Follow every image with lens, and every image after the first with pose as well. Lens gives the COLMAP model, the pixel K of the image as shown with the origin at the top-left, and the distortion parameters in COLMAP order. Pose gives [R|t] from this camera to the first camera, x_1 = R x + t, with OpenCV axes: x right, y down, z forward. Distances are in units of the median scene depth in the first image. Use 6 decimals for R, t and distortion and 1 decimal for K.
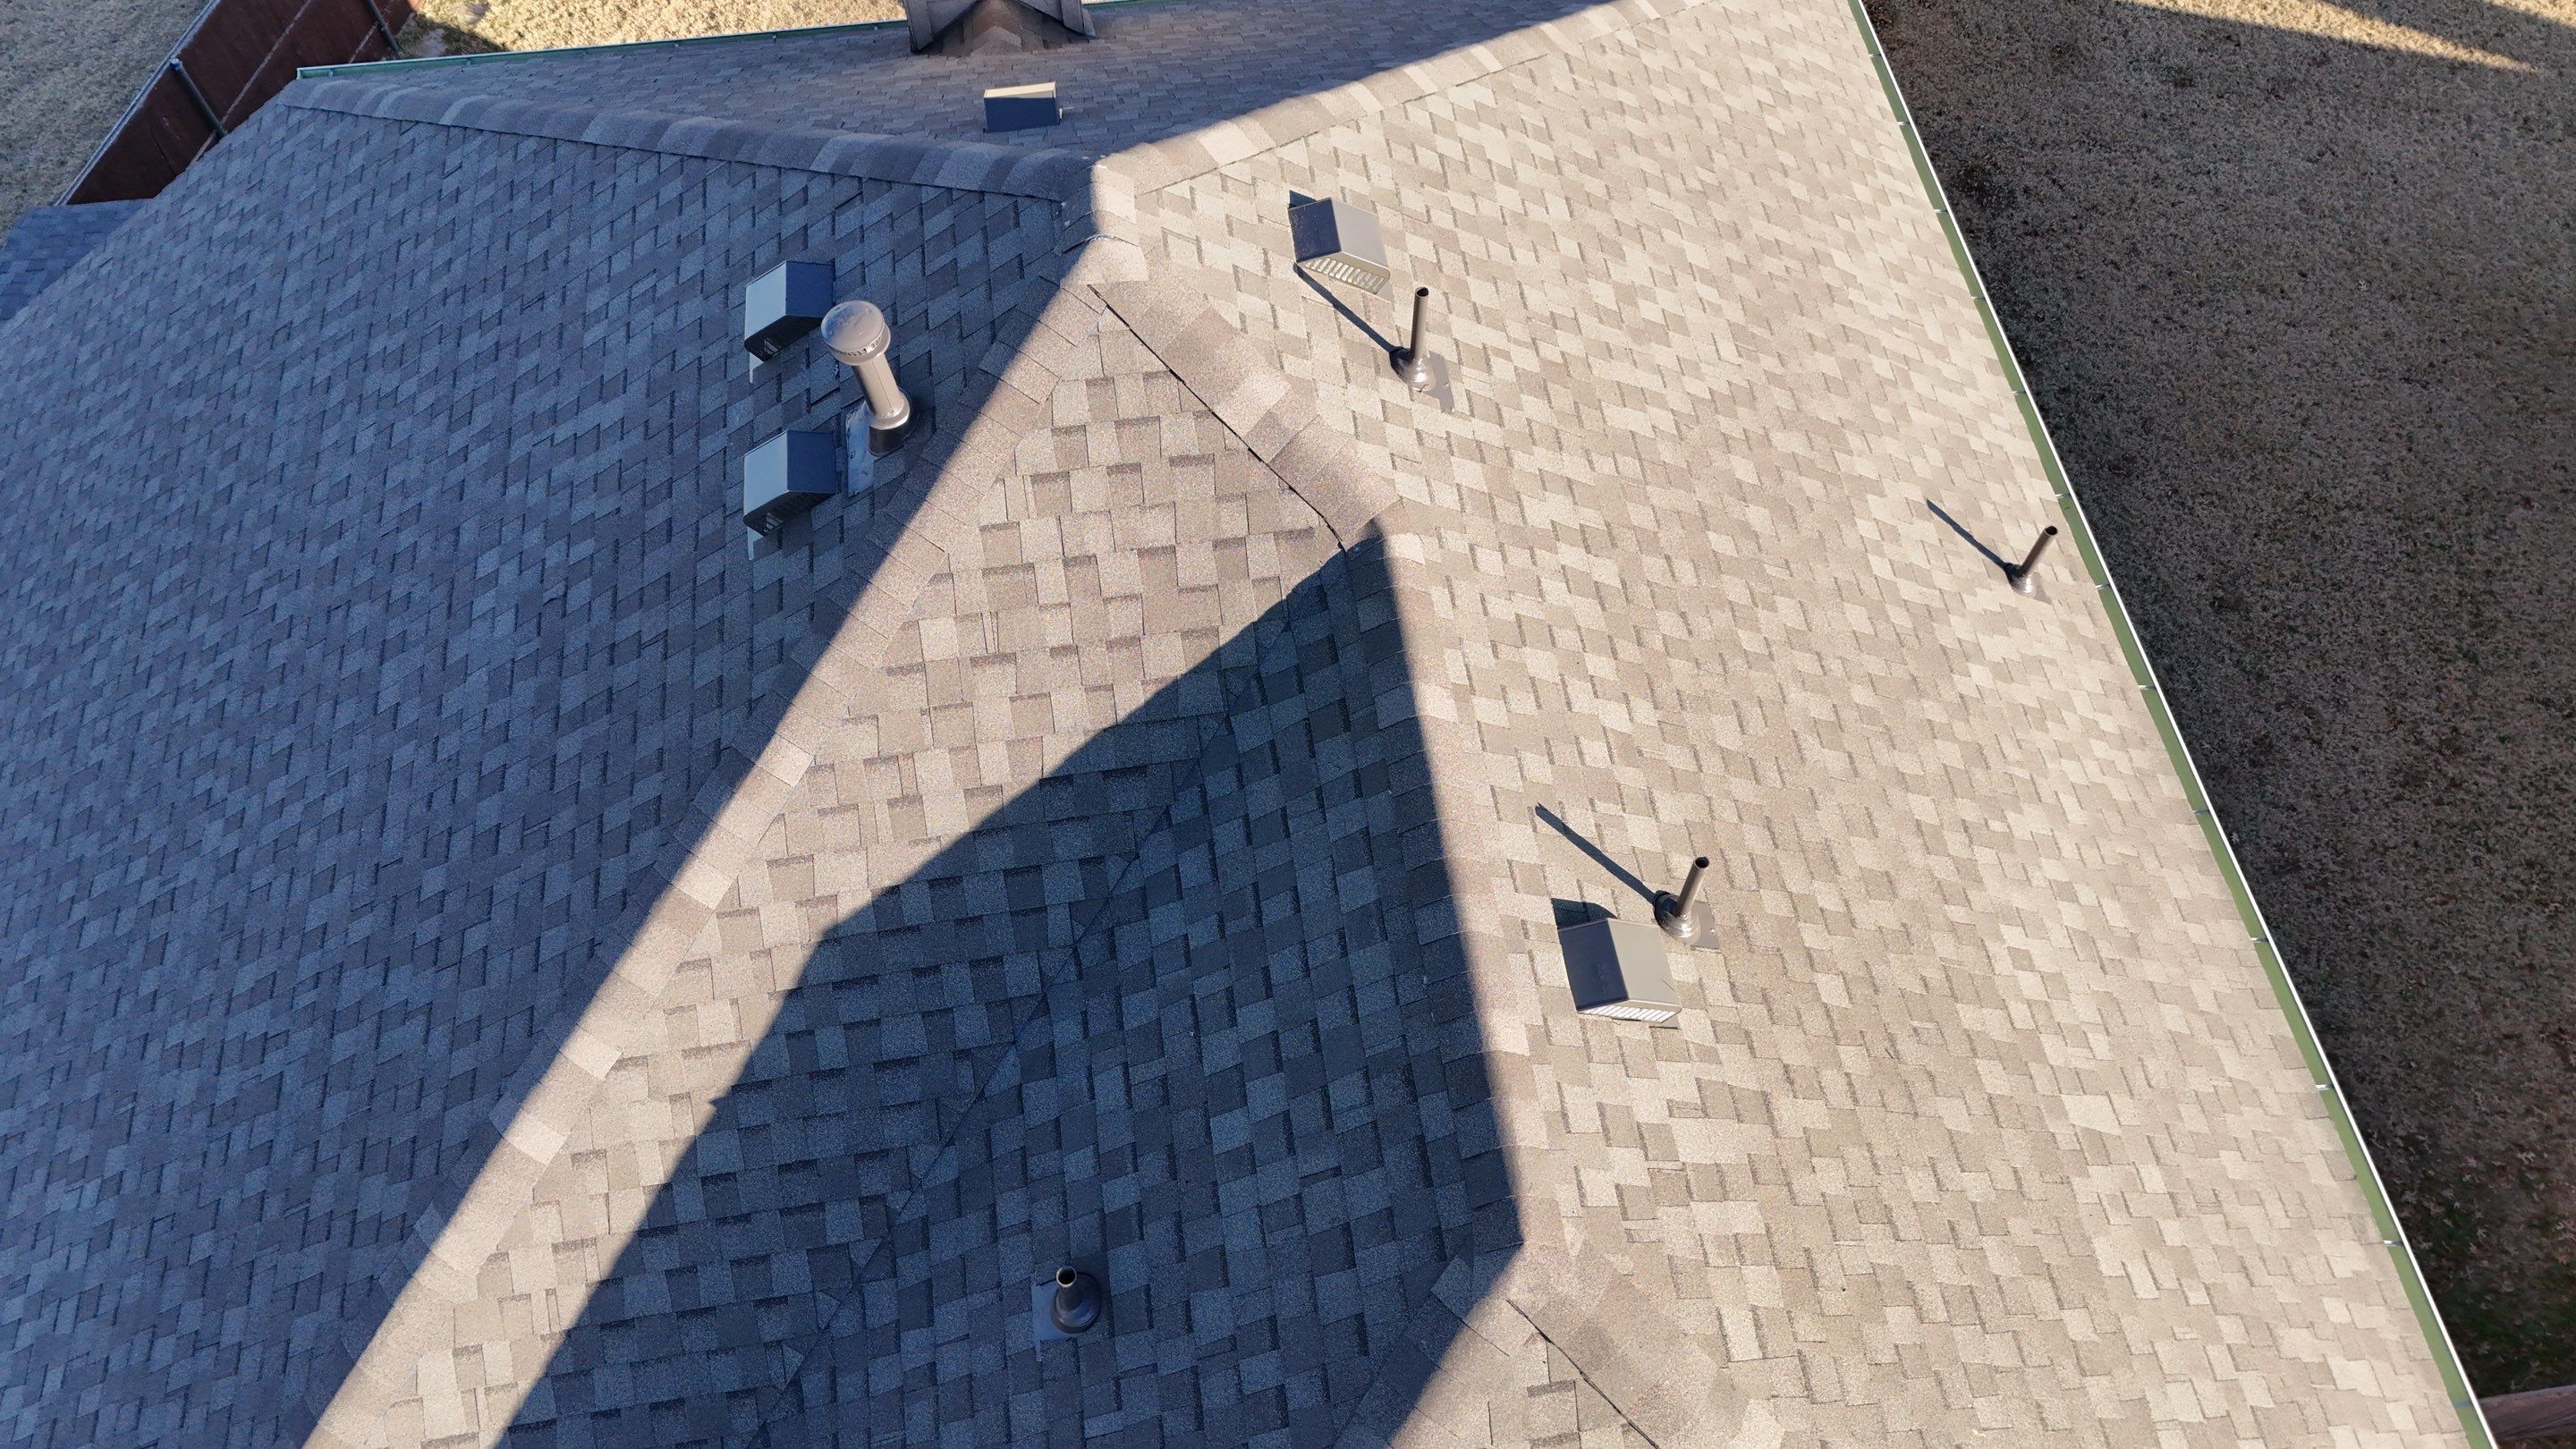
lens RADIAL K [[1872.9, 0, 1288.0], [0, 1872.9, 724.5], [0, 0, 1]] dist [0.101453, -0.098199]
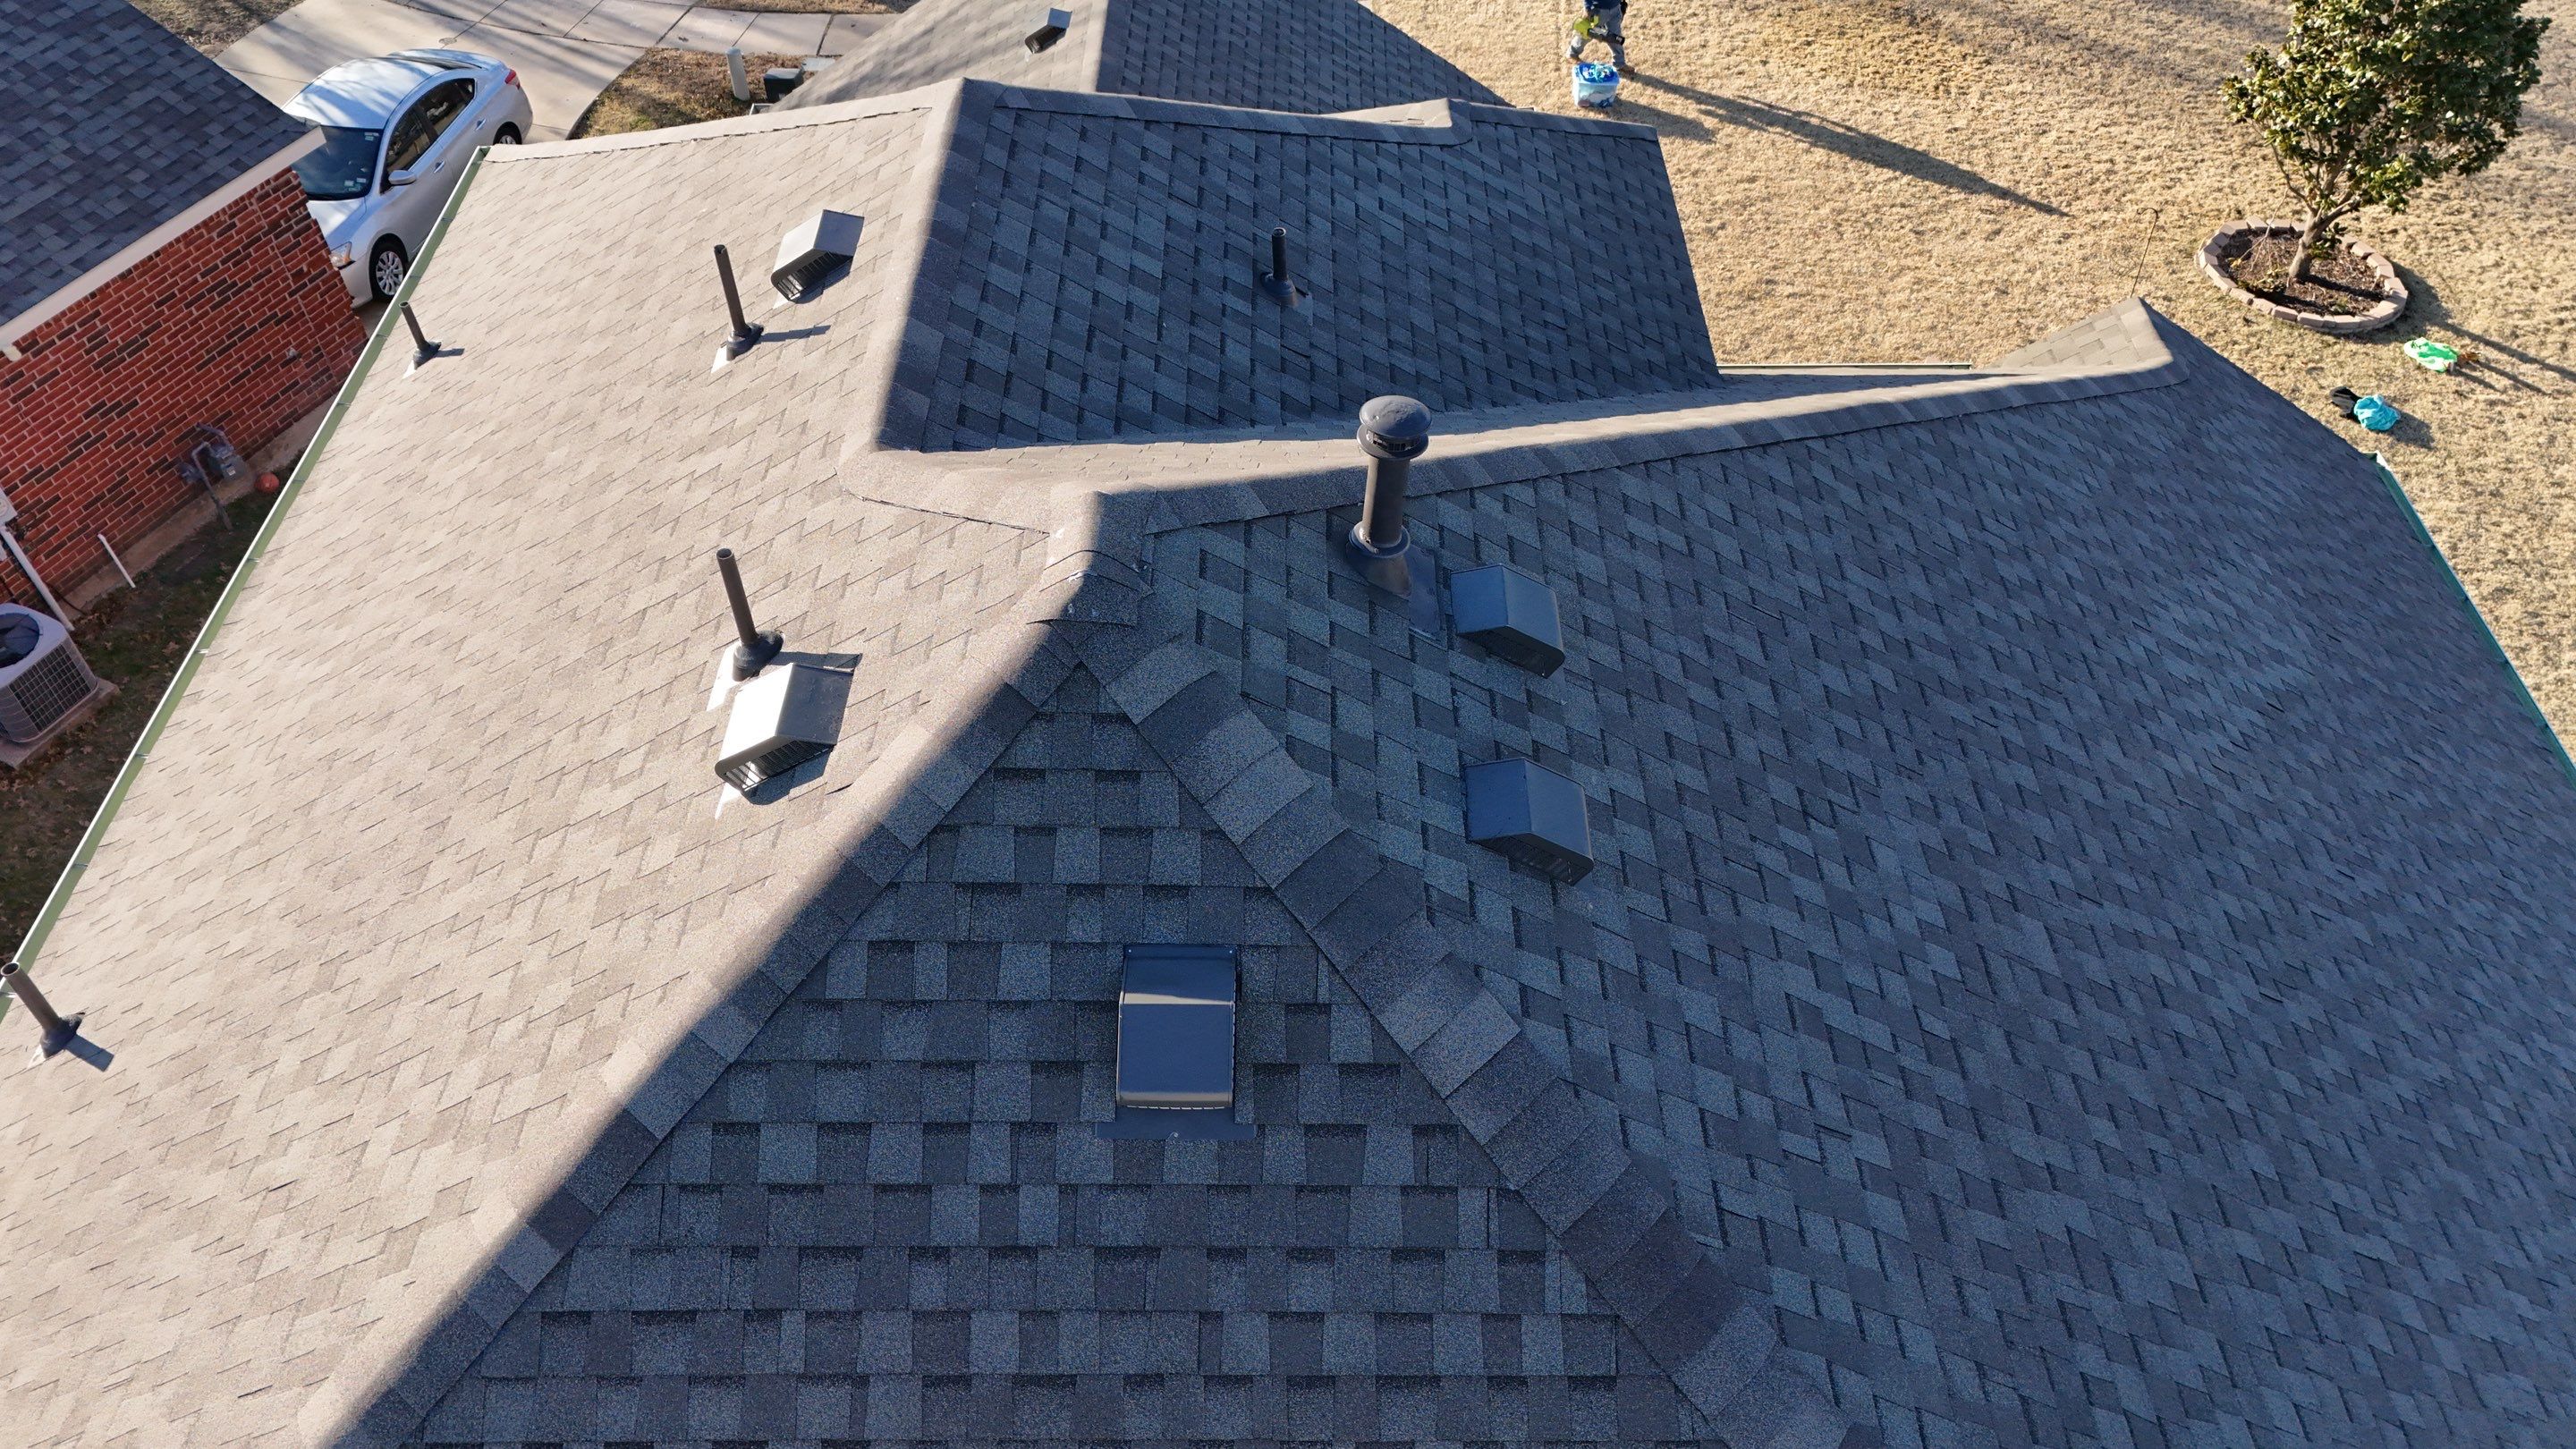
lens RADIAL K [[1876.4, 0, 1286.4], [0, 1876.4, 717.6], [0, 0, 1]] dist [0.095244, -0.086835]
pose [[-0.990273, -0.095862, 0.100842, -0.268763], [0.123711, -0.274980, 0.953458, -1.041895], [-0.063671, 0.956659, 0.284165, 0.850663]]
